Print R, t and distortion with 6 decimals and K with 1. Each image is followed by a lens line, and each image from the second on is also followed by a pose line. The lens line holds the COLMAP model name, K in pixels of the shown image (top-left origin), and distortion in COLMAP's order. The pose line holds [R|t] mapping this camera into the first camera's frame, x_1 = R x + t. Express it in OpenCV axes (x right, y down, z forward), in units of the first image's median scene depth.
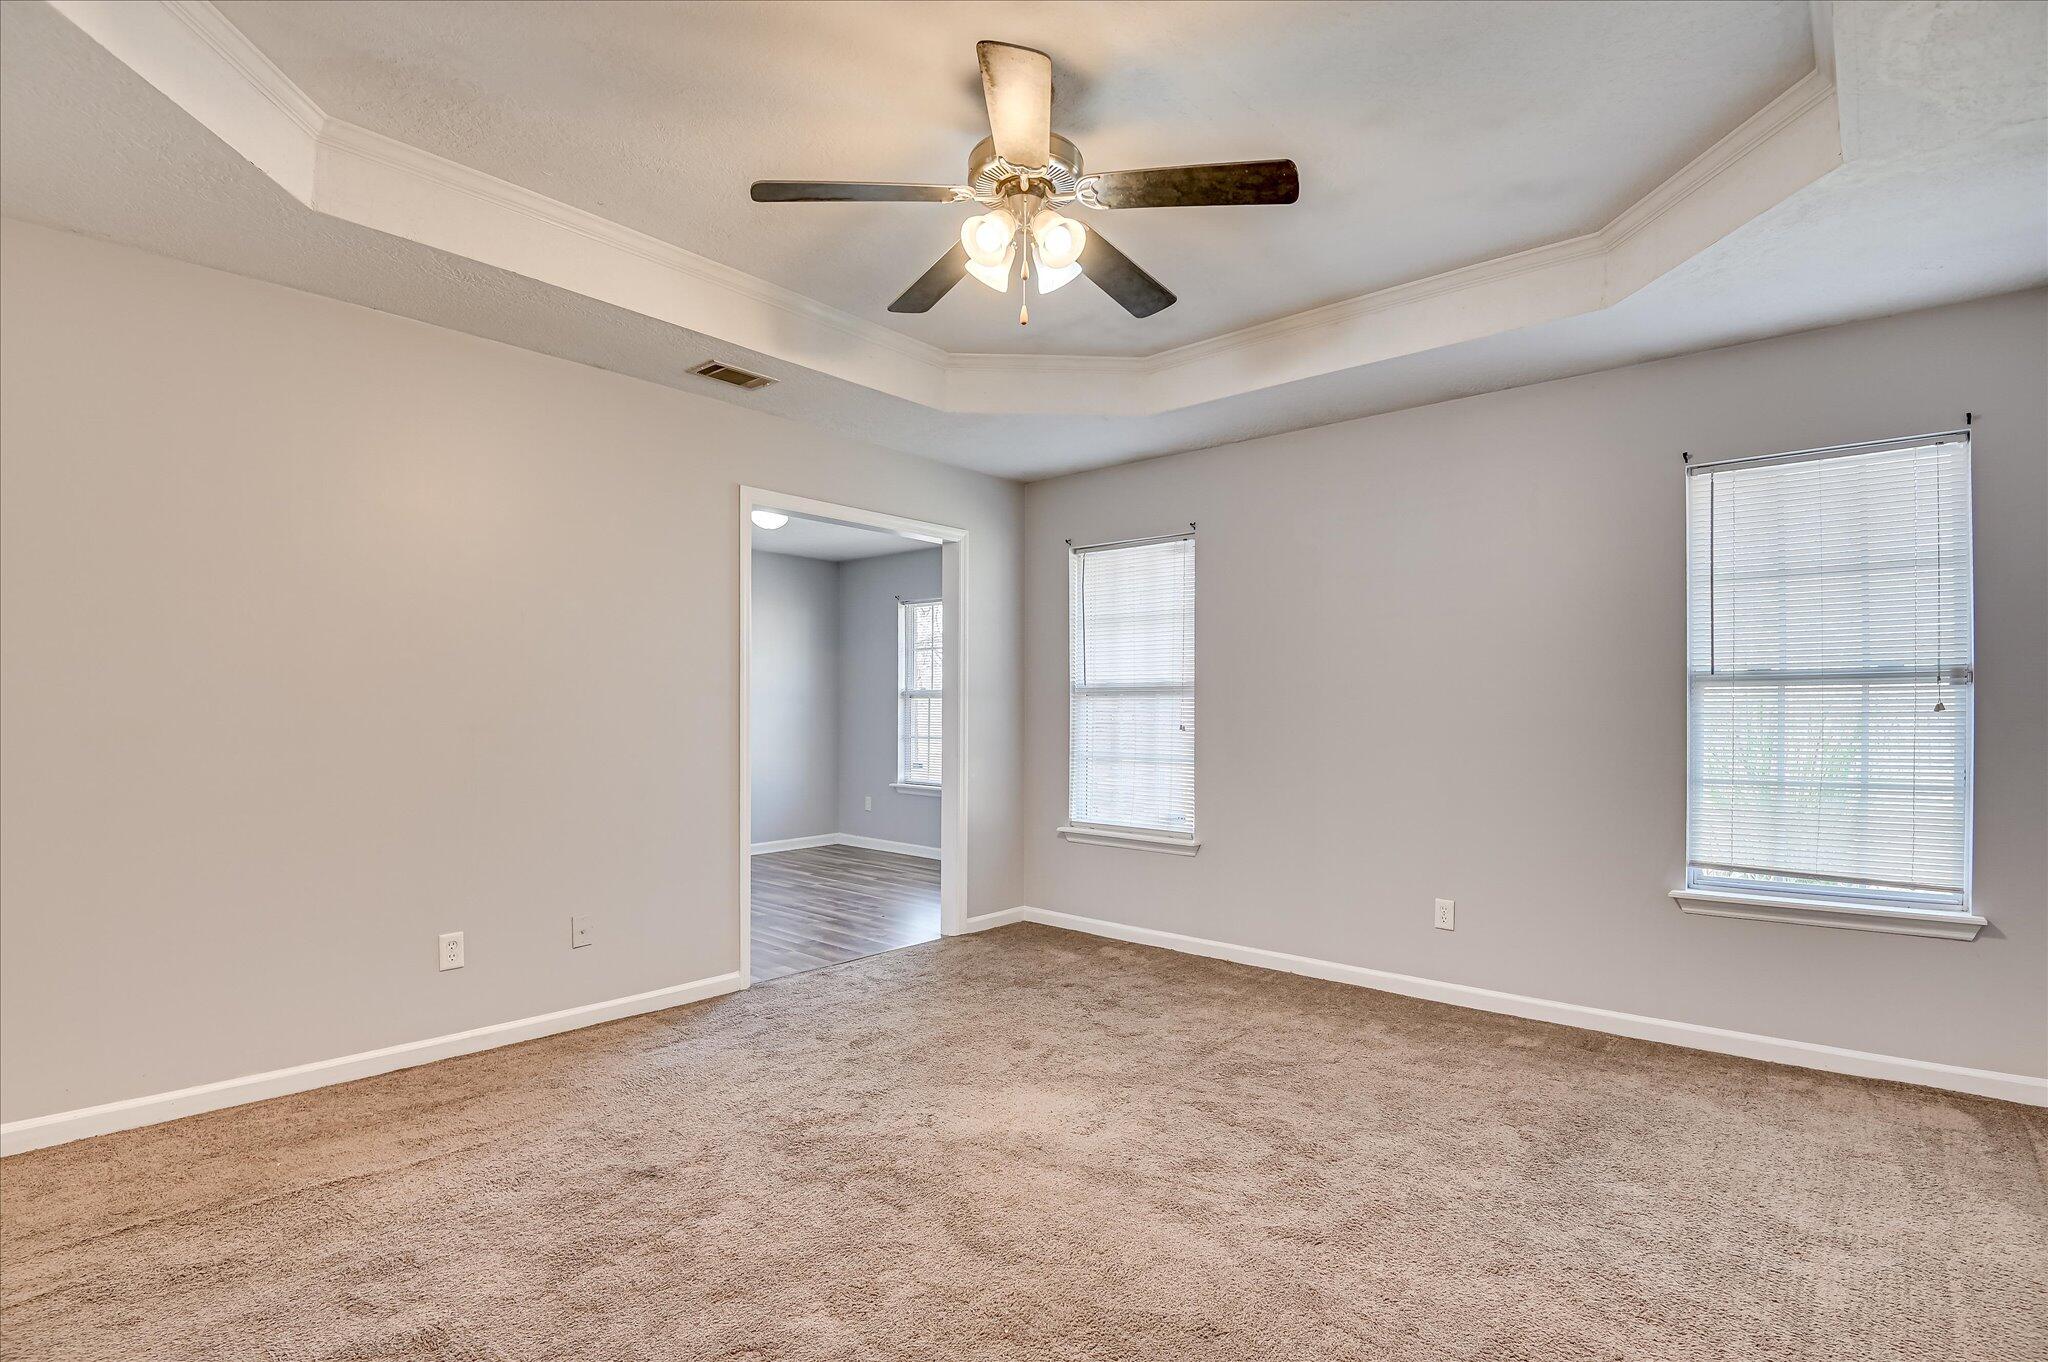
lens RADIAL K [[959.8, 0, 1032.4], [0, 959.8, 711.7], [0, 0, 1]] dist [-0.021005, -0.001158]
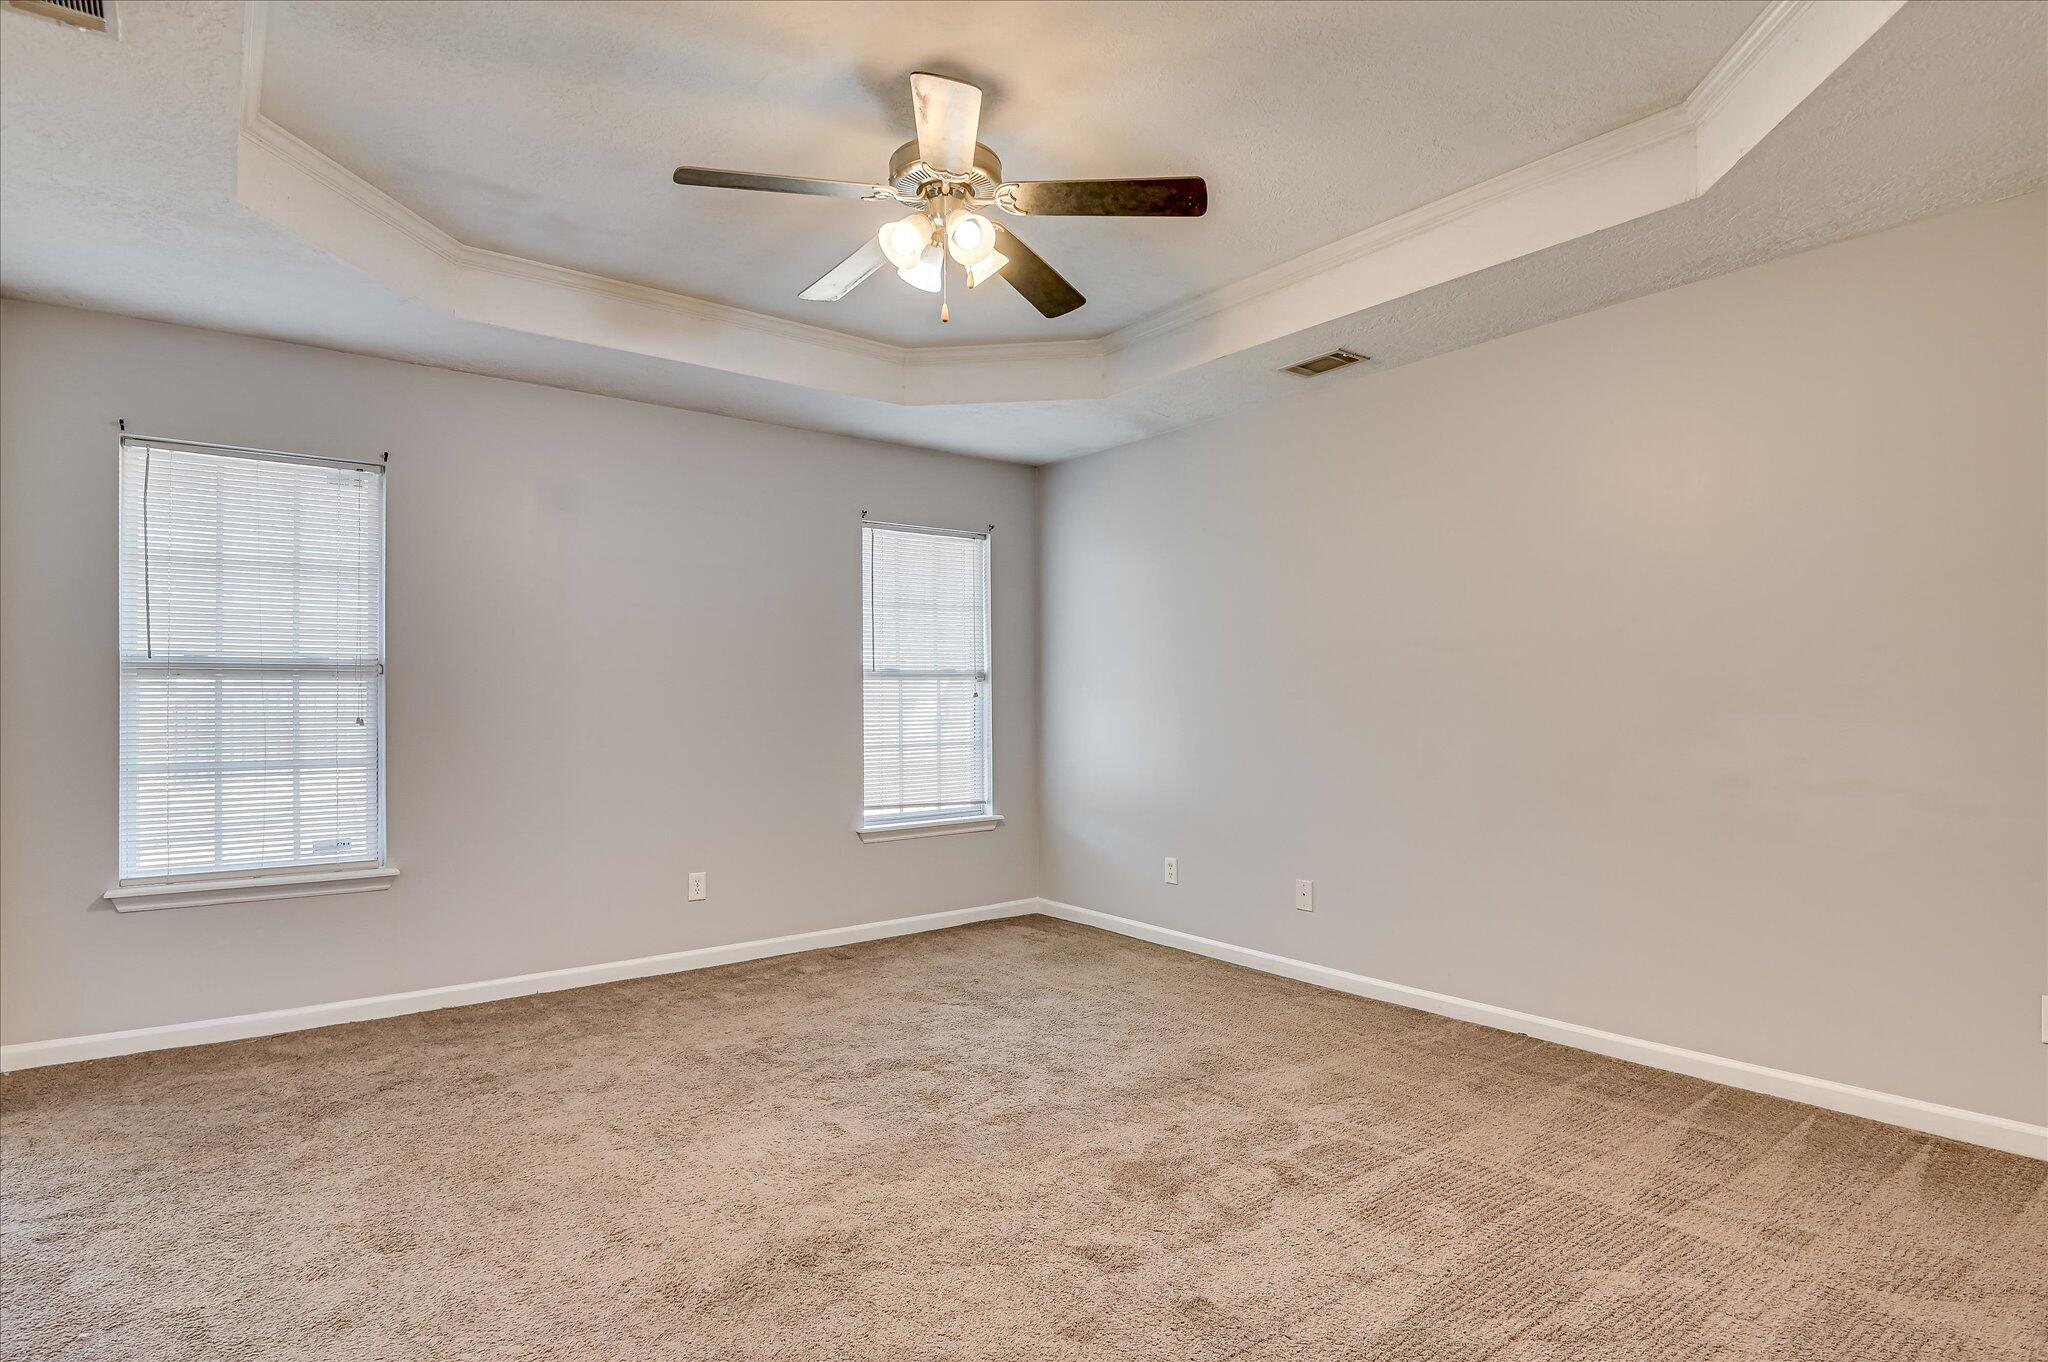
lens RADIAL K [[1009.3, 0, 992.3], [0, 1009.3, 685.6], [0, 0, 1]] dist [-0.031813, -0.000946]
pose [[0.214830, 0.017728, 0.976491, -0.665432], [0.008956, 0.999757, -0.020121, 0.012463], [-0.976610, 0.013068, 0.214619, 0.470859]]
